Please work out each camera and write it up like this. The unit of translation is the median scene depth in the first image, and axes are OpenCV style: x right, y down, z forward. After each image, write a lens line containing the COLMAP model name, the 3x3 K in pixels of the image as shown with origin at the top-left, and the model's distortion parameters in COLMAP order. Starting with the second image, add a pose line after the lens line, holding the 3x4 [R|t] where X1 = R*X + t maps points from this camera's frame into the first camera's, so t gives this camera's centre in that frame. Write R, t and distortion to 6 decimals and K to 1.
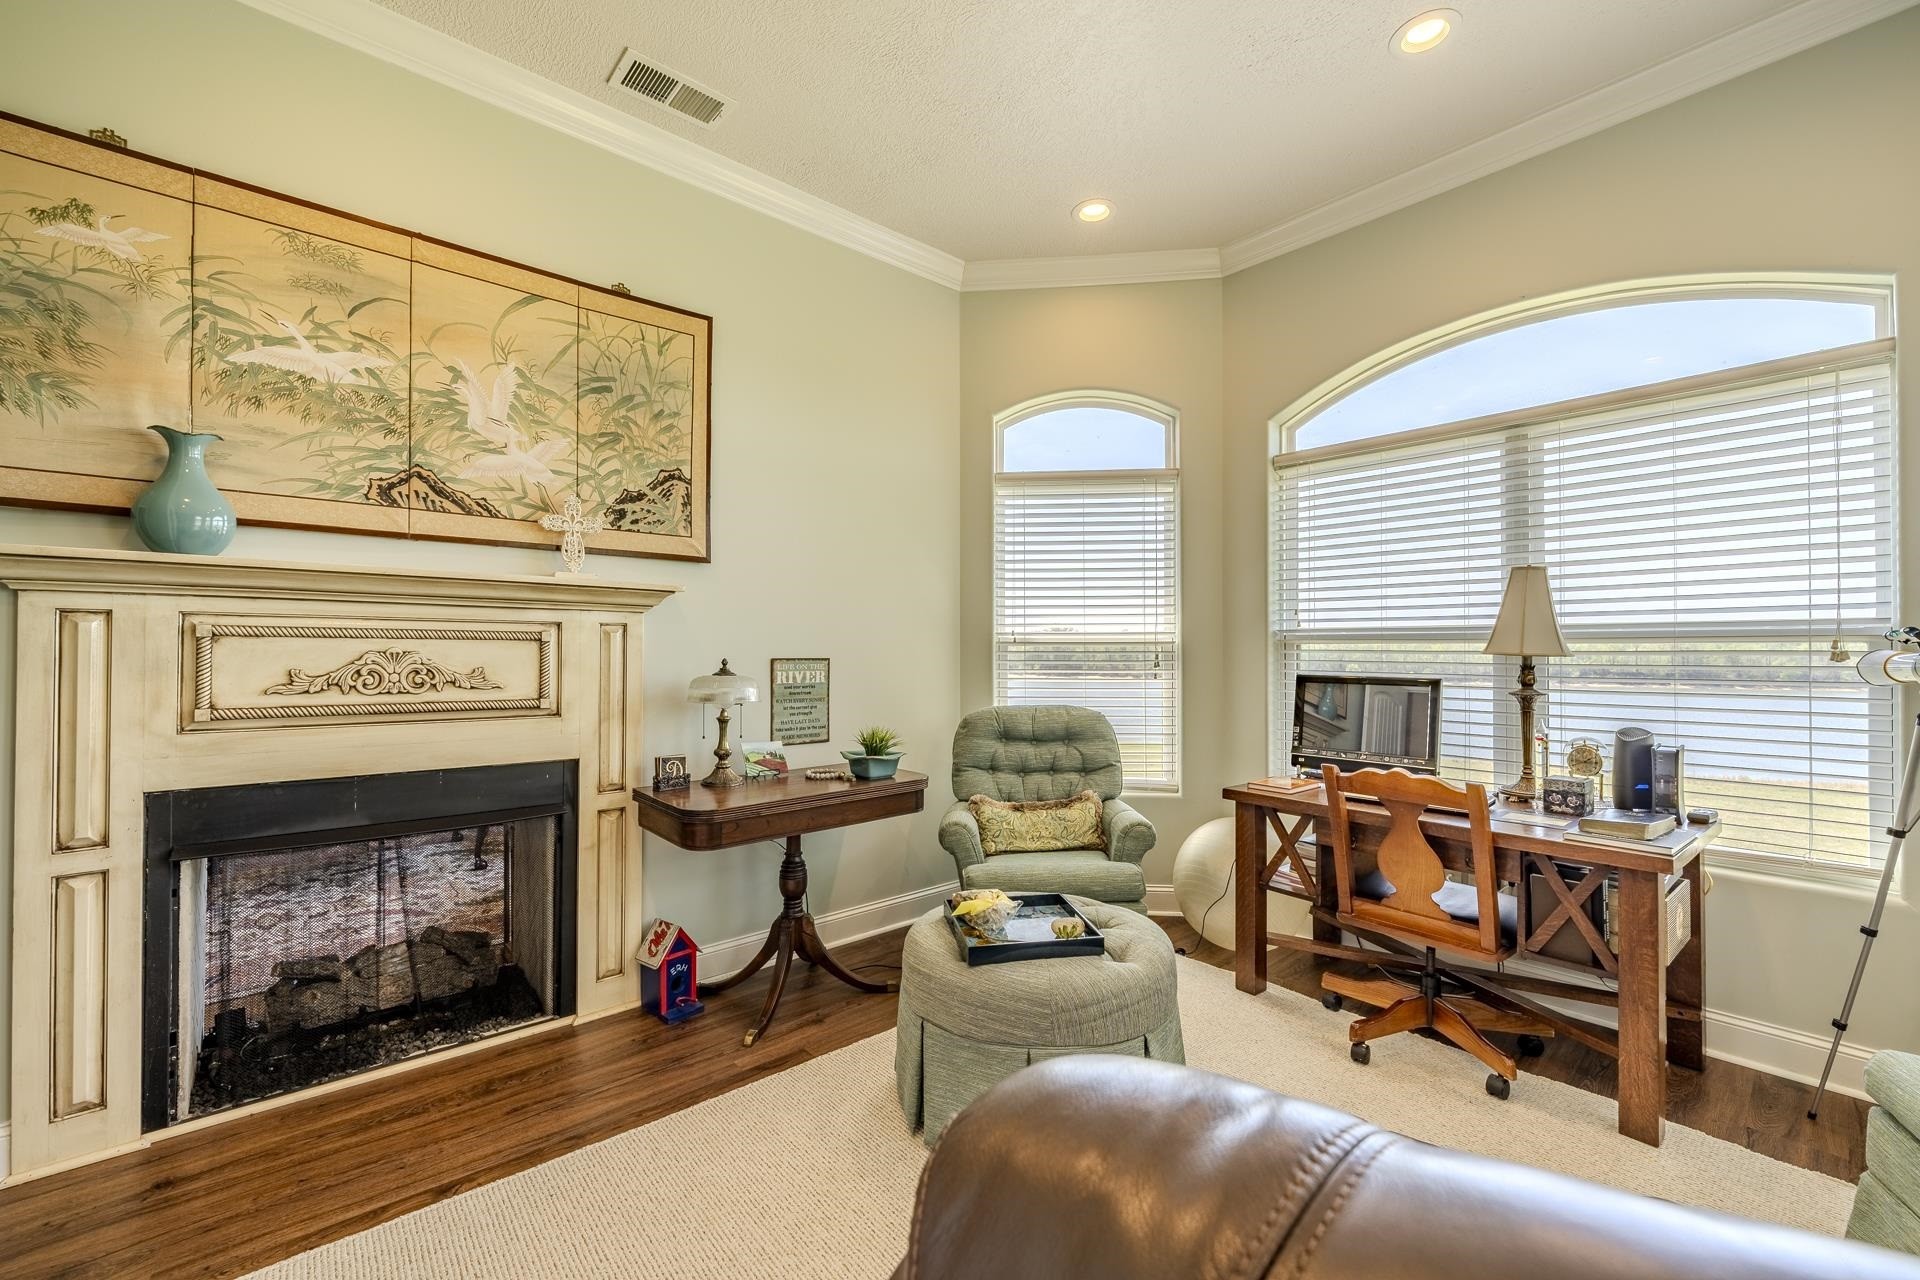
lens RADIAL K [[775.6, 0, 954.0], [0, 775.6, 635.1], [0, 0, 1]] dist [-0.001241, -0.000561]
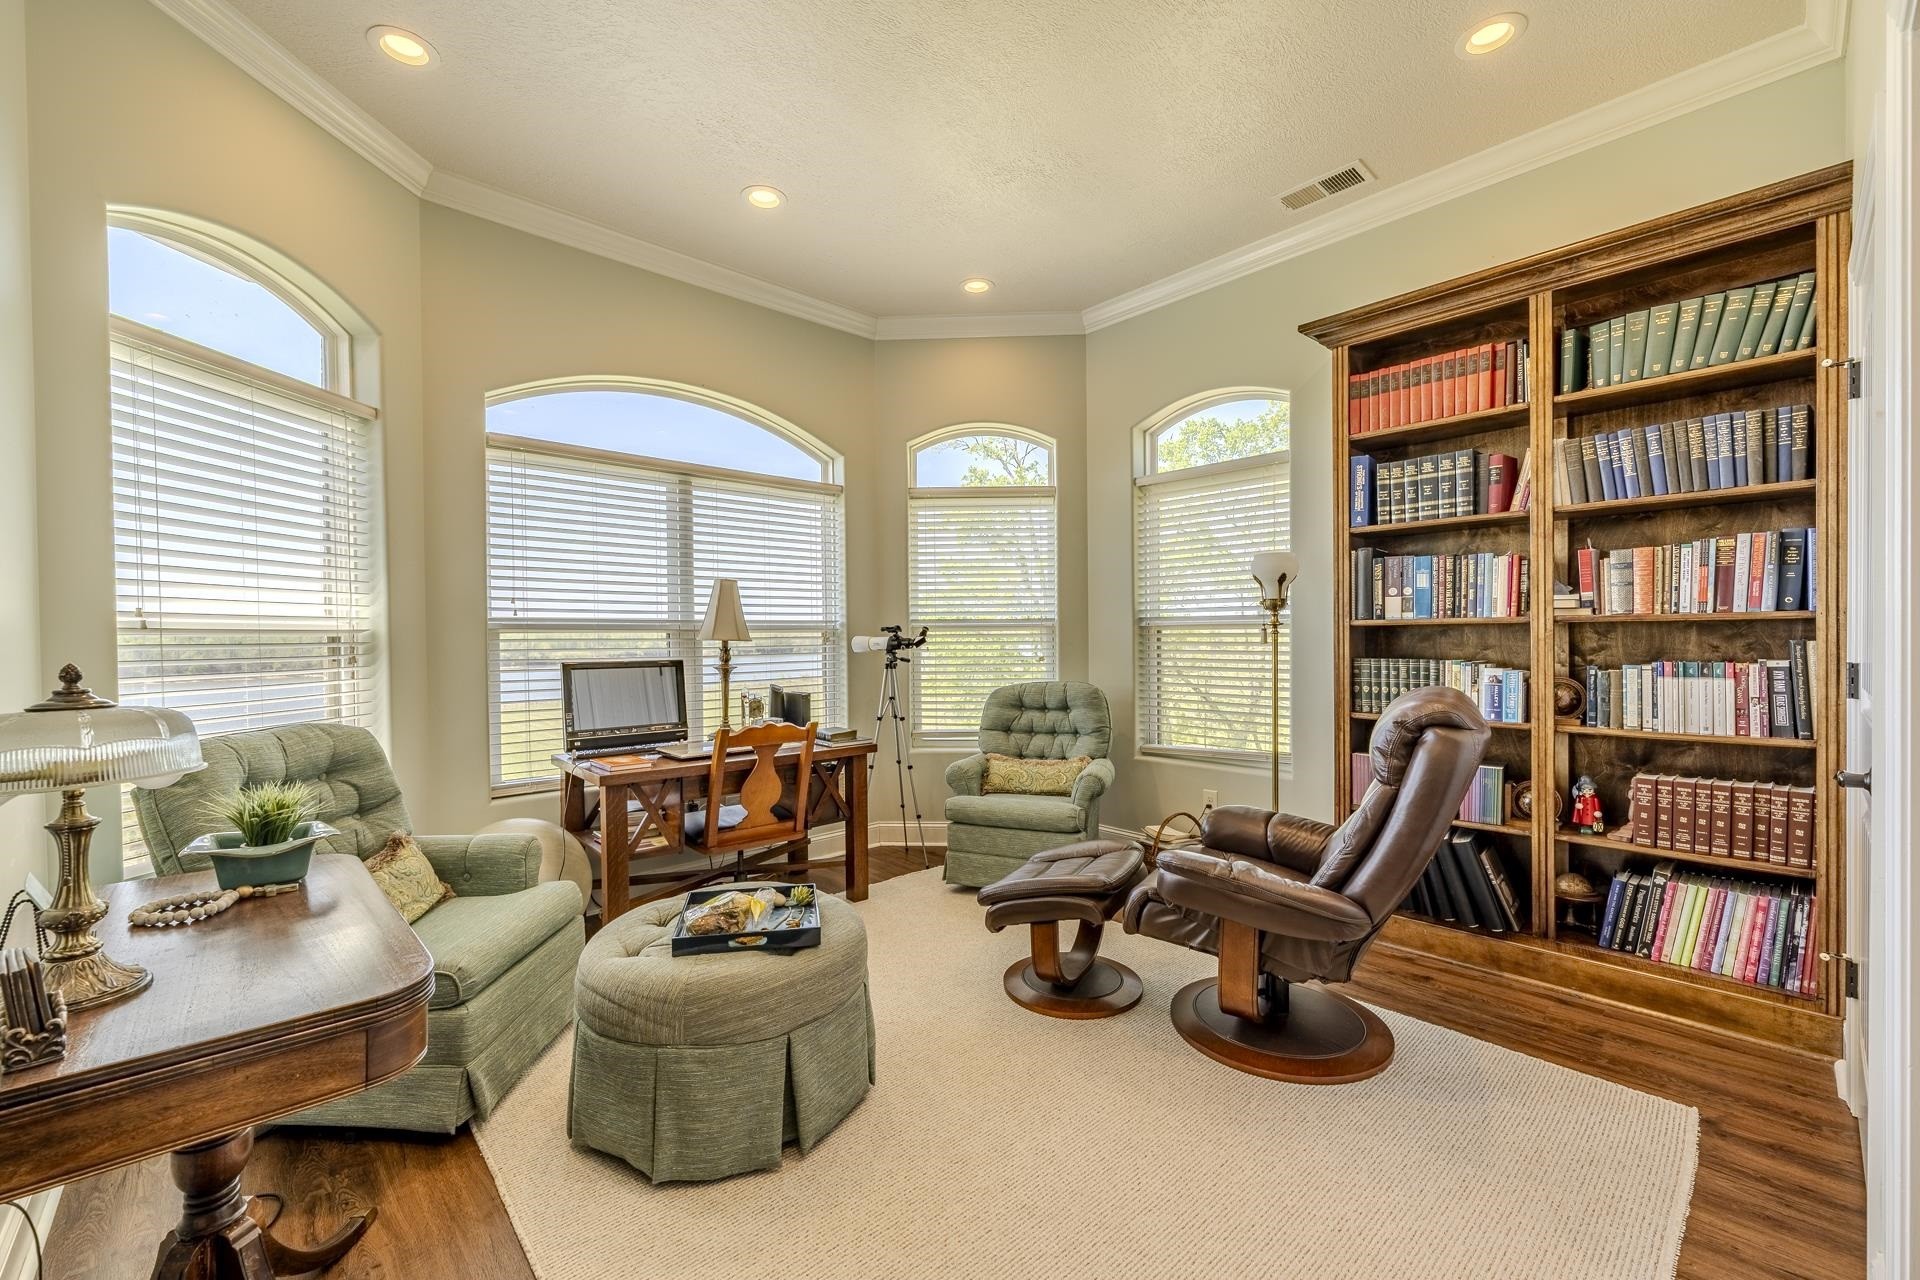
lens RADIAL K [[775.6, 0, 953.9], [0, 775.6, 644.6], [0, 0, 1]] dist [-0.001241, -0.000561]
pose [[-0.031785, -0.010013, 0.999445, -0.591554], [-0.006674, 0.999930, 0.009805, 0.013164], [-0.999472, -0.006358, -0.031849, 0.510817]]
